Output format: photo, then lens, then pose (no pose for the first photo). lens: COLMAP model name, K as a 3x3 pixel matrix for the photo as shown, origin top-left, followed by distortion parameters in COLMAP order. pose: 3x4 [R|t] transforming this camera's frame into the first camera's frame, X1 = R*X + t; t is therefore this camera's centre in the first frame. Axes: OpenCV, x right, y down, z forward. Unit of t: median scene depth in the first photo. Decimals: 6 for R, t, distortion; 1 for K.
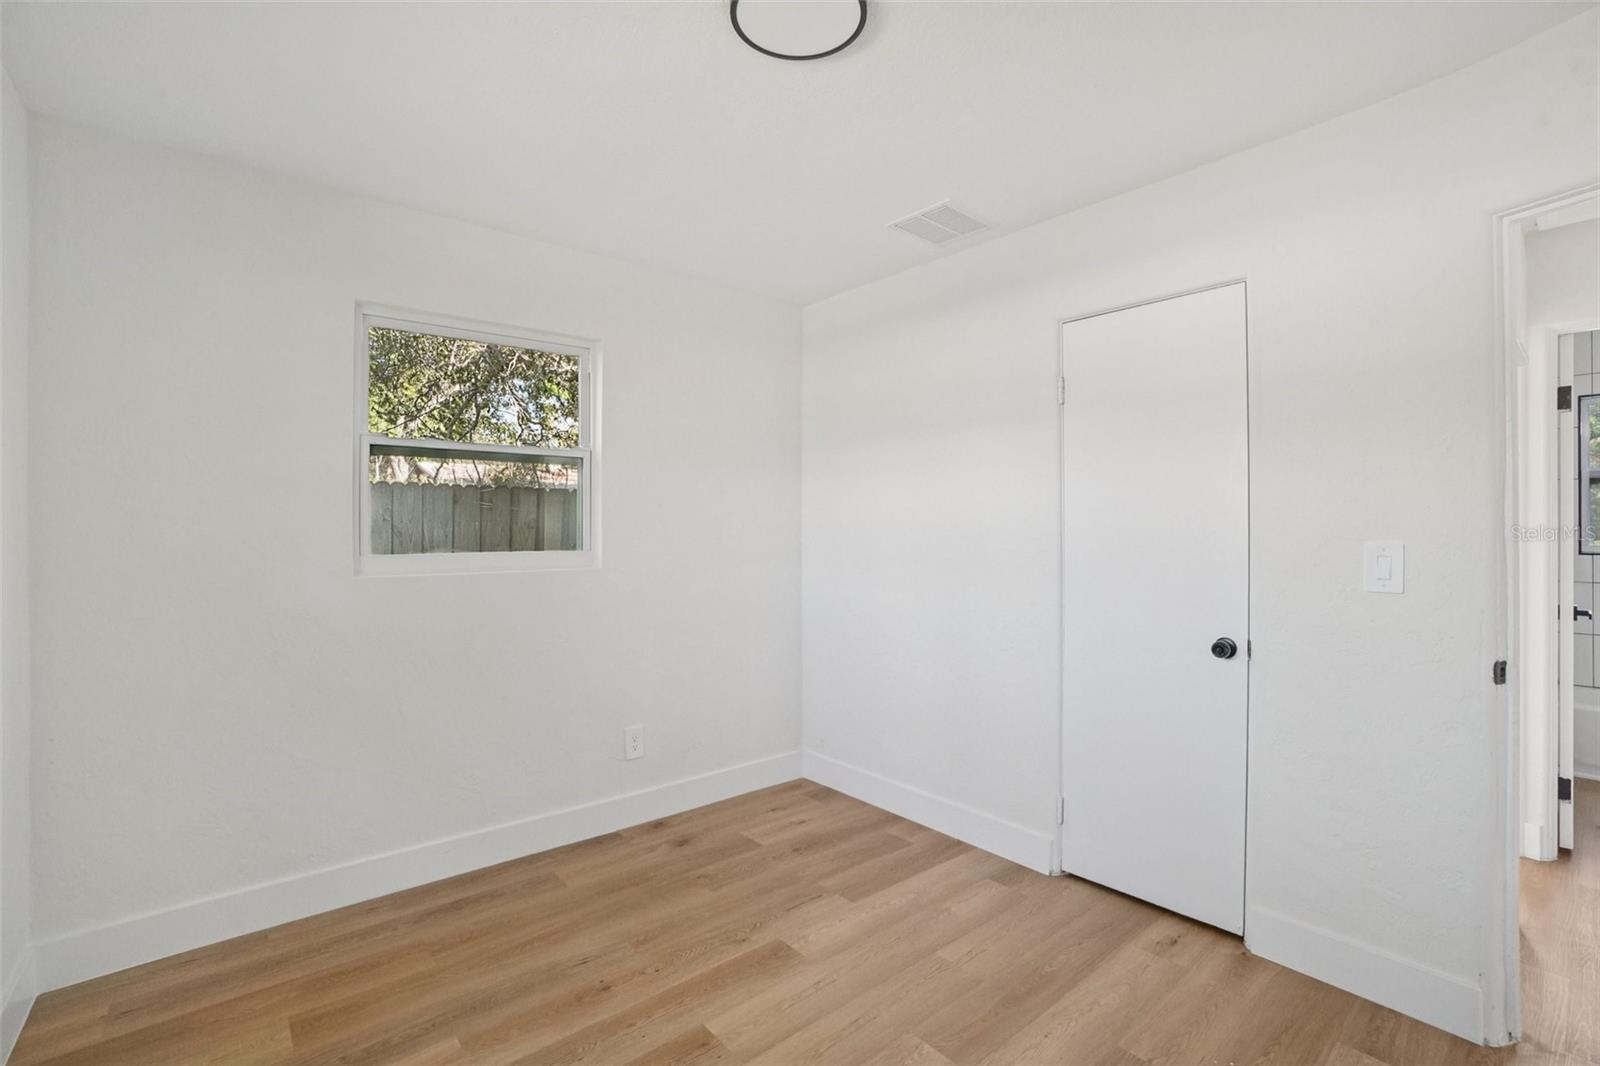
lens RADIAL K [[718.8, 0, 799.8], [0, 718.8, 520.5], [0, 0, 1]] dist [-0.047619, 0.020438]
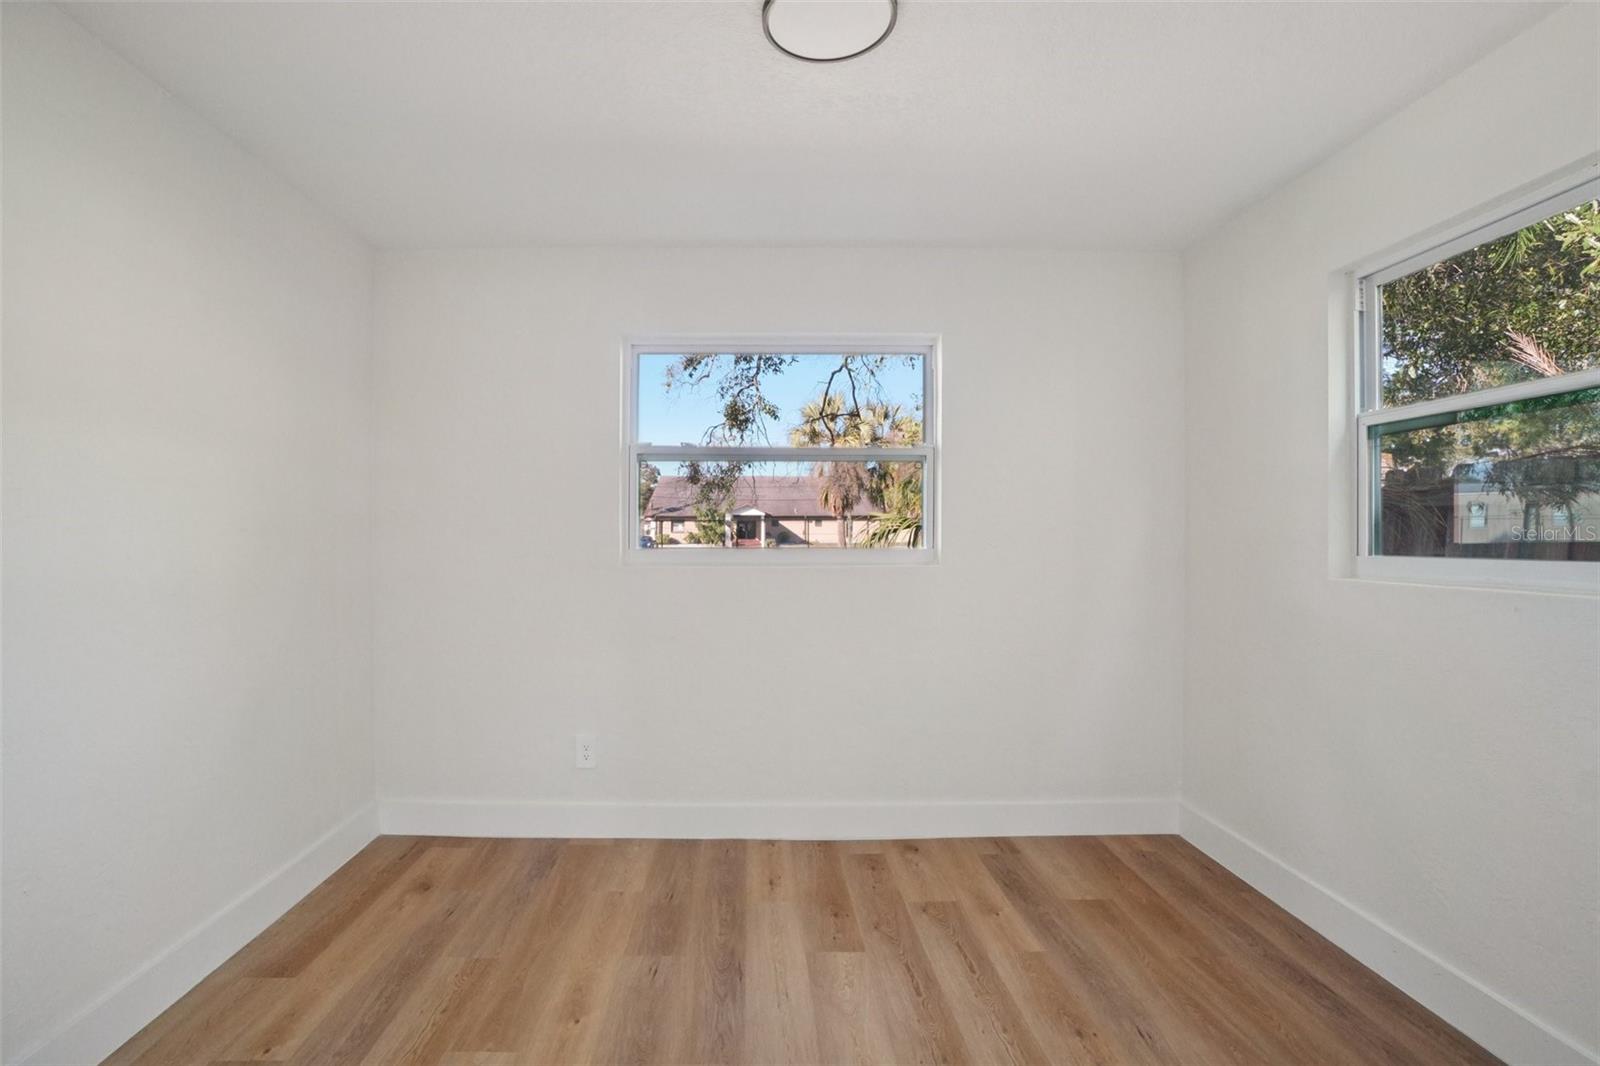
lens RADIAL K [[752.7, 0, 755.2], [0, 752.7, 544.4], [0, 0, 1]] dist [-0.055875, 0.022120]
pose [[-0.646384, 0.006198, -0.762987, 0.566938], [0.012141, 0.999924, -0.002163, 0.029517], [0.762916, -0.010662, -0.646410, 1.046881]]
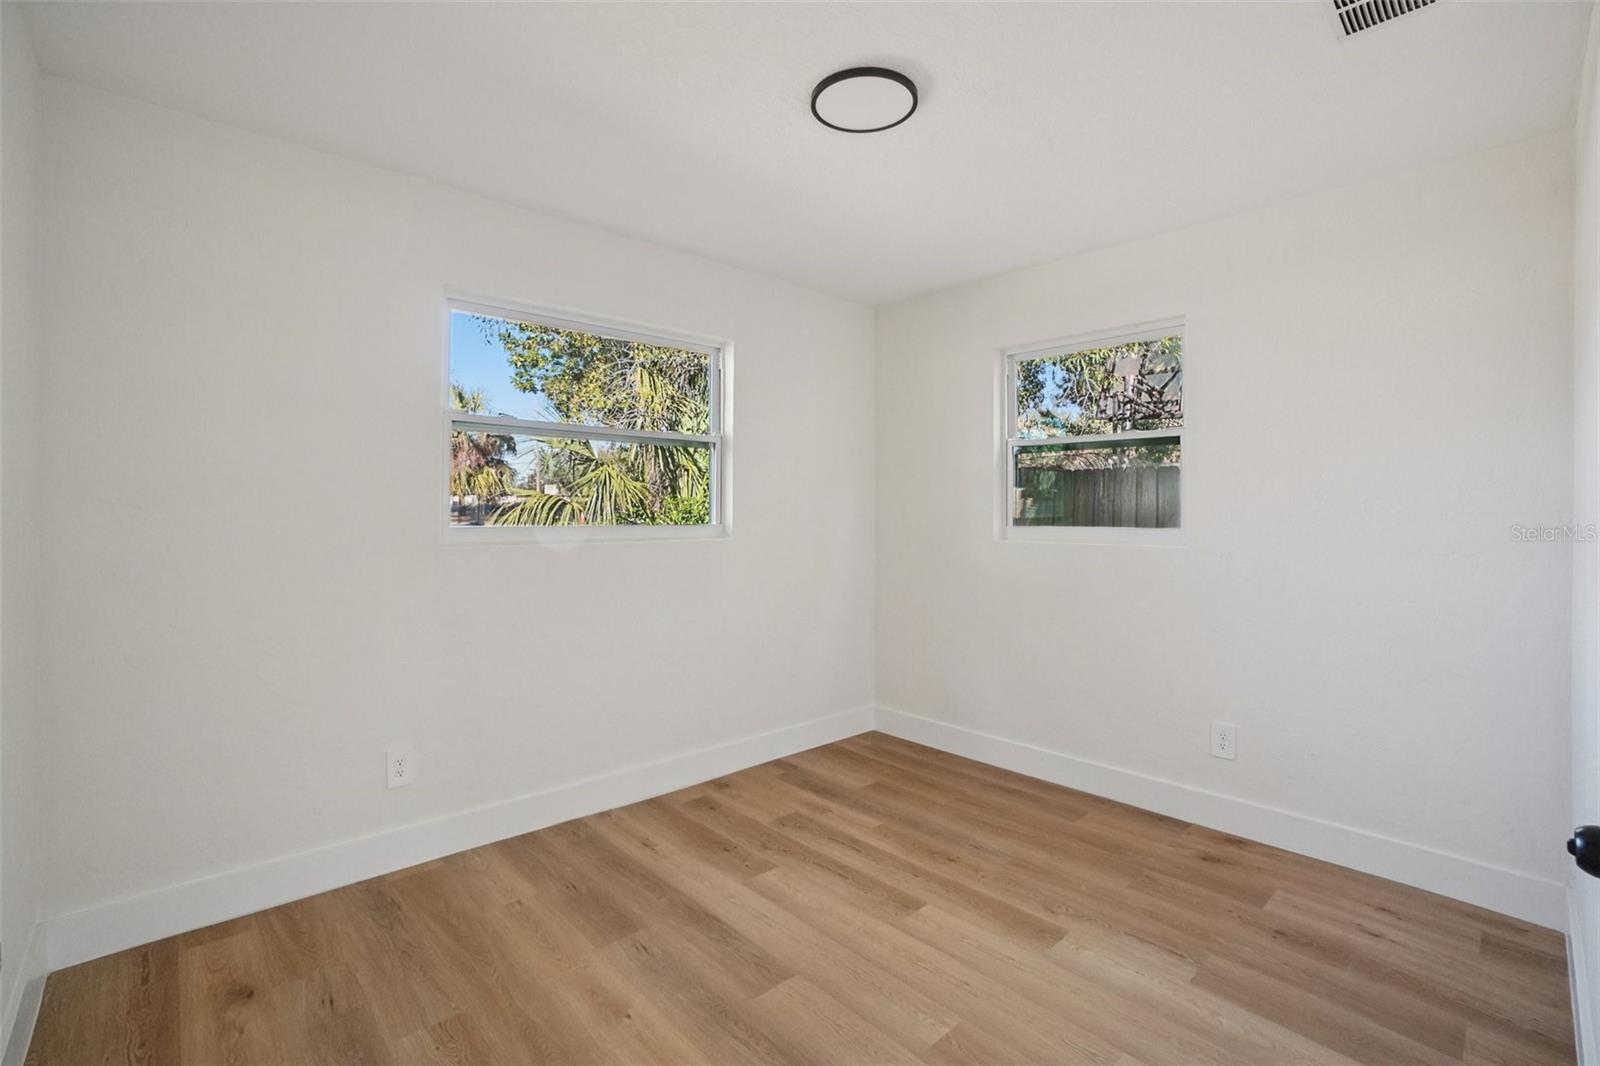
lens RADIAL K [[718.8, 0, 799.8], [0, 718.8, 520.5], [0, 0, 1]] dist [-0.047619, 0.020438]
pose [[0.037023, 0.007696, -0.999285, 0.818289], [0.013823, 0.999871, 0.008213, 0.020491], [0.999219, -0.014117, 0.036912, 0.550886]]
